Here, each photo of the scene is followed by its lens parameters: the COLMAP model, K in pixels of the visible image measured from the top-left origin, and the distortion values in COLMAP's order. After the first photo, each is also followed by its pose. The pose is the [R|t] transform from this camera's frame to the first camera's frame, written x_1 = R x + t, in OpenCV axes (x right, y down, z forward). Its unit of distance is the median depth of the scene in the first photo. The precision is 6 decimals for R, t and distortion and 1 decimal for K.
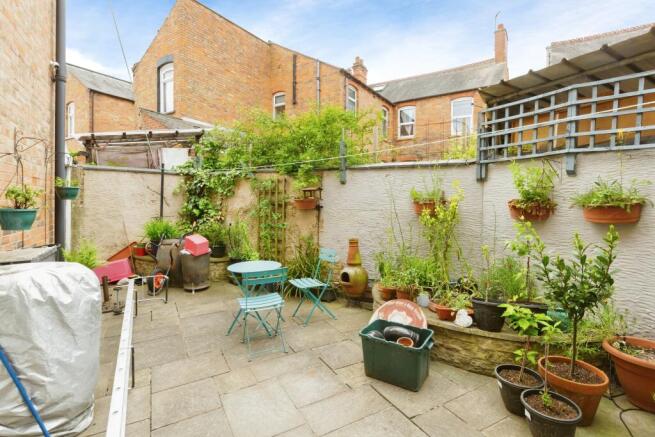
lens RADIAL K [[318.4, 0, 327.1], [0, 318.4, 214.1], [0, 0, 1]] dist [0.004651, 0.000289]
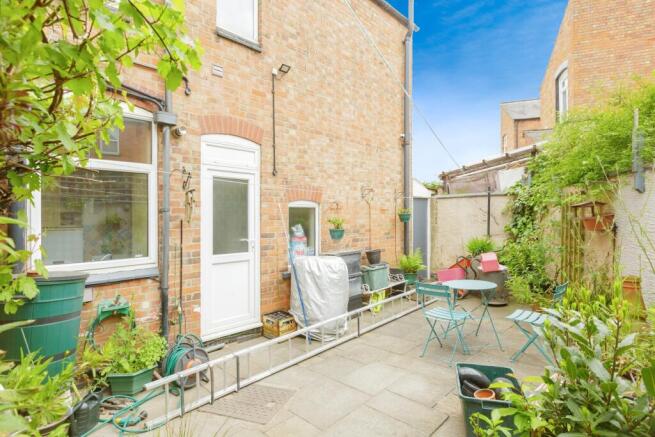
lens RADIAL K [[318.4, 0, 327.1], [0, 318.4, 222.8], [0, 0, 1]] dist [0.004651, 0.000289]
pose [[0.278399, -0.008993, -0.960423, 0.389886], [-0.010522, 0.999868, -0.012413, -0.013616], [0.960408, 0.013561, 0.278268, 0.149842]]
